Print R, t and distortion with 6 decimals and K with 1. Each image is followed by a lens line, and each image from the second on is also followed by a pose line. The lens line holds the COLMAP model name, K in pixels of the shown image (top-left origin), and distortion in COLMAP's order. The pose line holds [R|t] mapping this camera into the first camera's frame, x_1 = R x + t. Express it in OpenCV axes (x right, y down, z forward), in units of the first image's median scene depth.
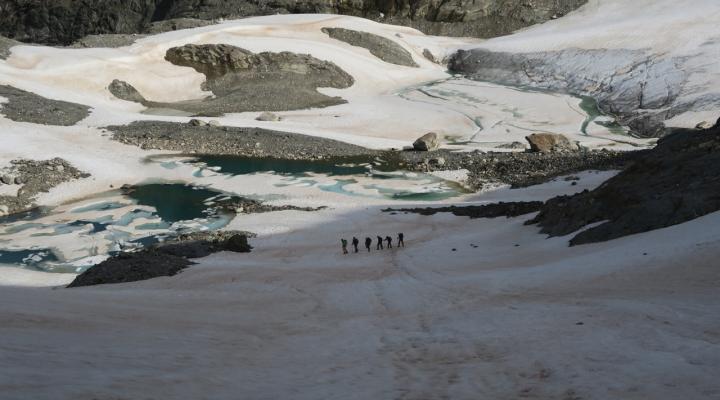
lens RADIAL K [[786.2, 0, 360.0], [0, 786.2, 200.0], [0, 0, 1]] dist [-0.012425, 0.005422]
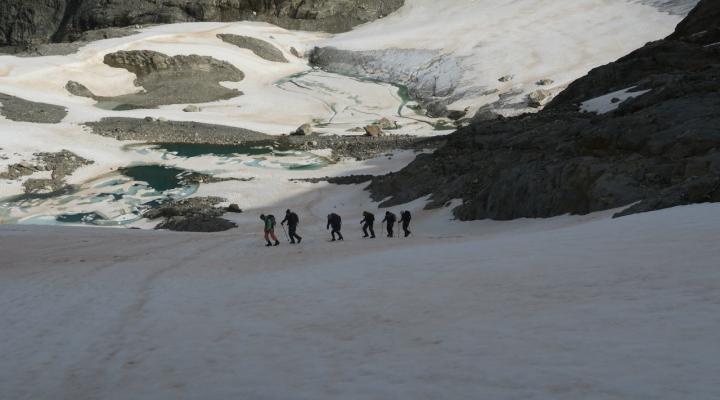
lens RADIAL K [[673.1, 0, 360.0], [0, 673.1, 200.0], [0, 0, 1]] dist [-0.018874, 0.001793]
pose [[0.979817, -0.061756, 0.190120, -0.064475], [0.043286, 0.994064, 0.099814, -0.052829], [-0.195155, -0.089570, 0.976674, -0.337628]]
